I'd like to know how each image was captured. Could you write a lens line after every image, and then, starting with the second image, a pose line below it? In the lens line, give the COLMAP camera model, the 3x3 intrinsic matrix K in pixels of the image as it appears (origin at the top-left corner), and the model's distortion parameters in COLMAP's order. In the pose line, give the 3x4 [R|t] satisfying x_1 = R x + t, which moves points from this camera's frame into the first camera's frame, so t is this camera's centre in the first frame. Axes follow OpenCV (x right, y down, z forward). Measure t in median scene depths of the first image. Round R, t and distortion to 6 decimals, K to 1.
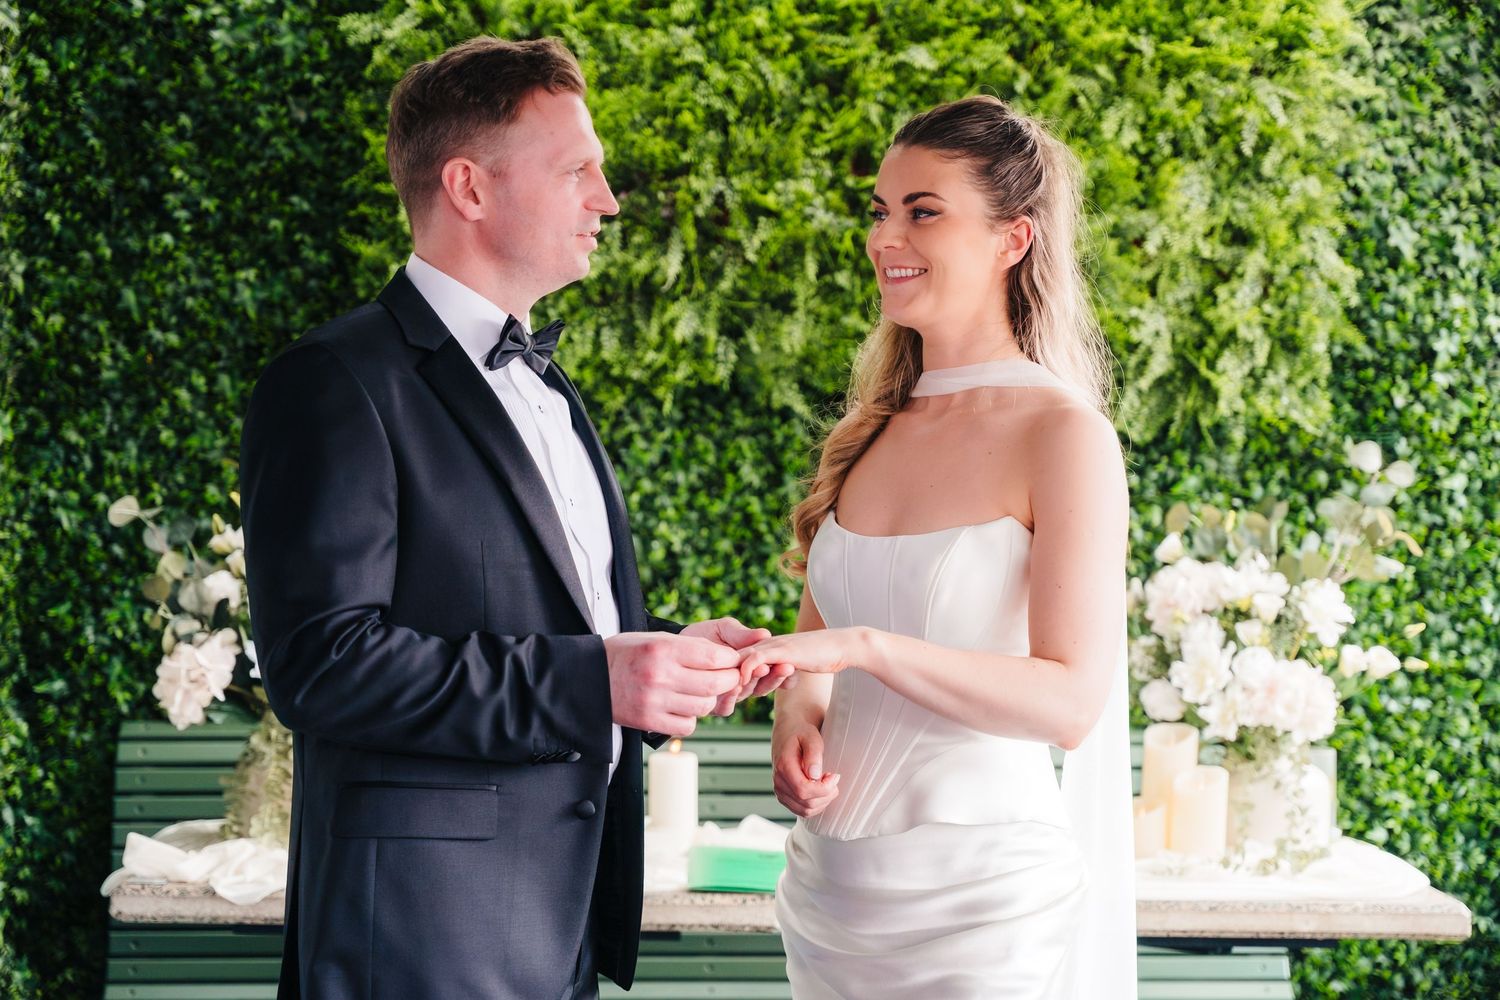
lens RADIAL K [[2638.0, 0, 708.9], [0, 2638.0, 460.5], [0, 0, 1]] dist [0.025254, 0.000000]
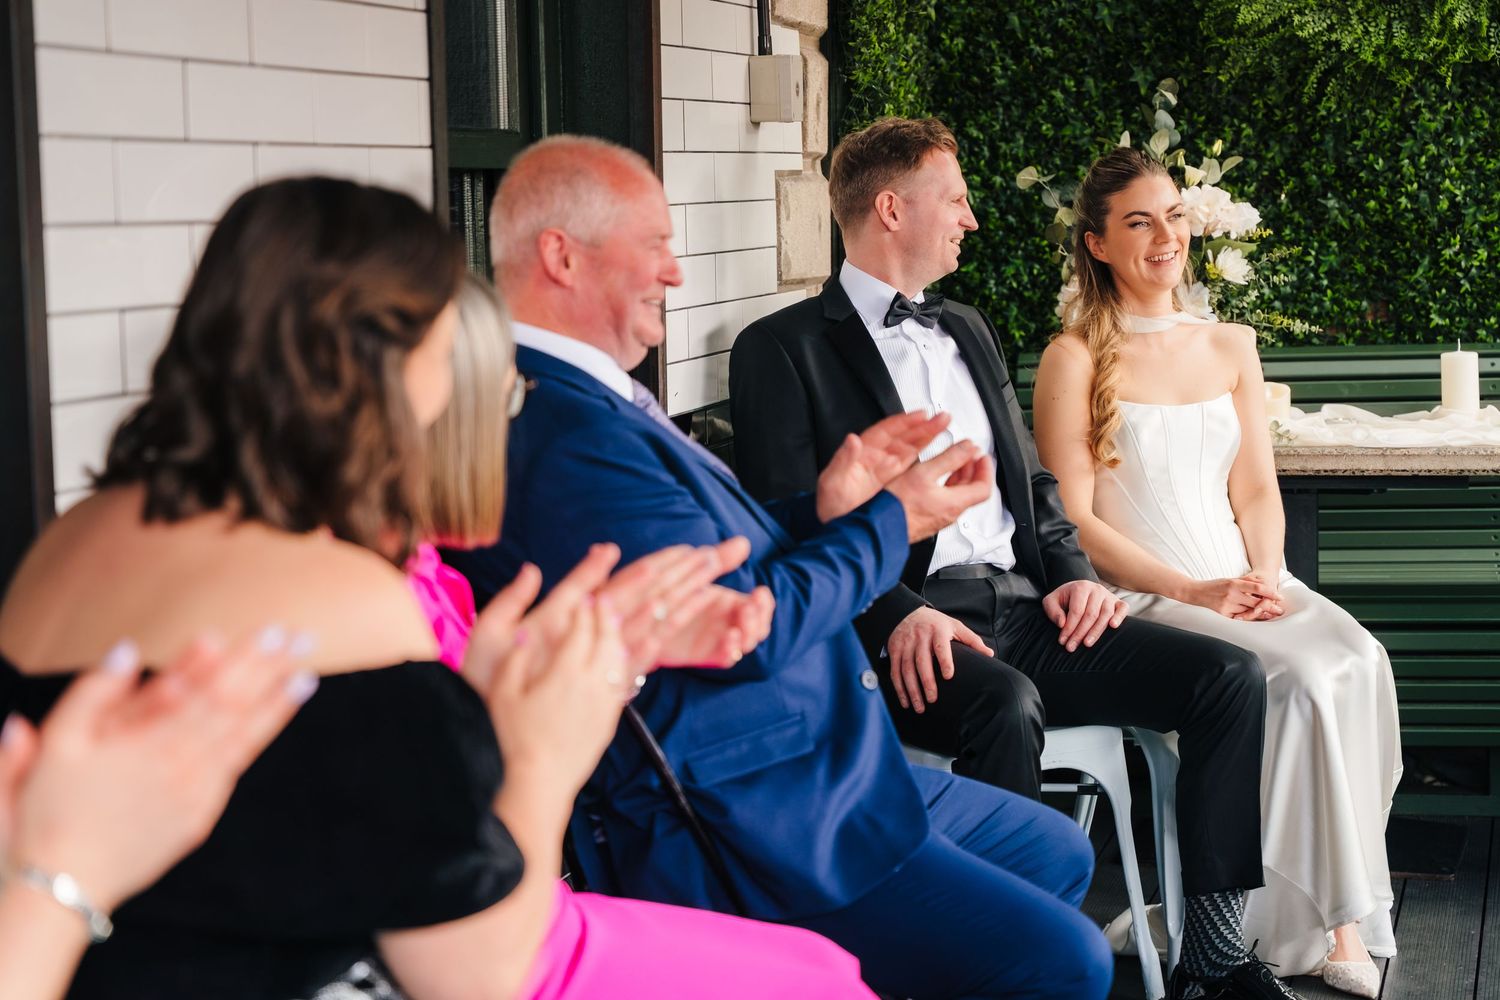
lens RADIAL K [[2952.1, 0, 745.9], [0, 2952.1, 492.9], [0, 0, 1]] dist [0.016208, 0.000000]
pose [[0.968047, -0.022456, -0.249762, 0.007117], [0.040753, 0.996830, 0.068331, 0.063386], [0.247436, -0.076326, 0.965893, -0.432364]]
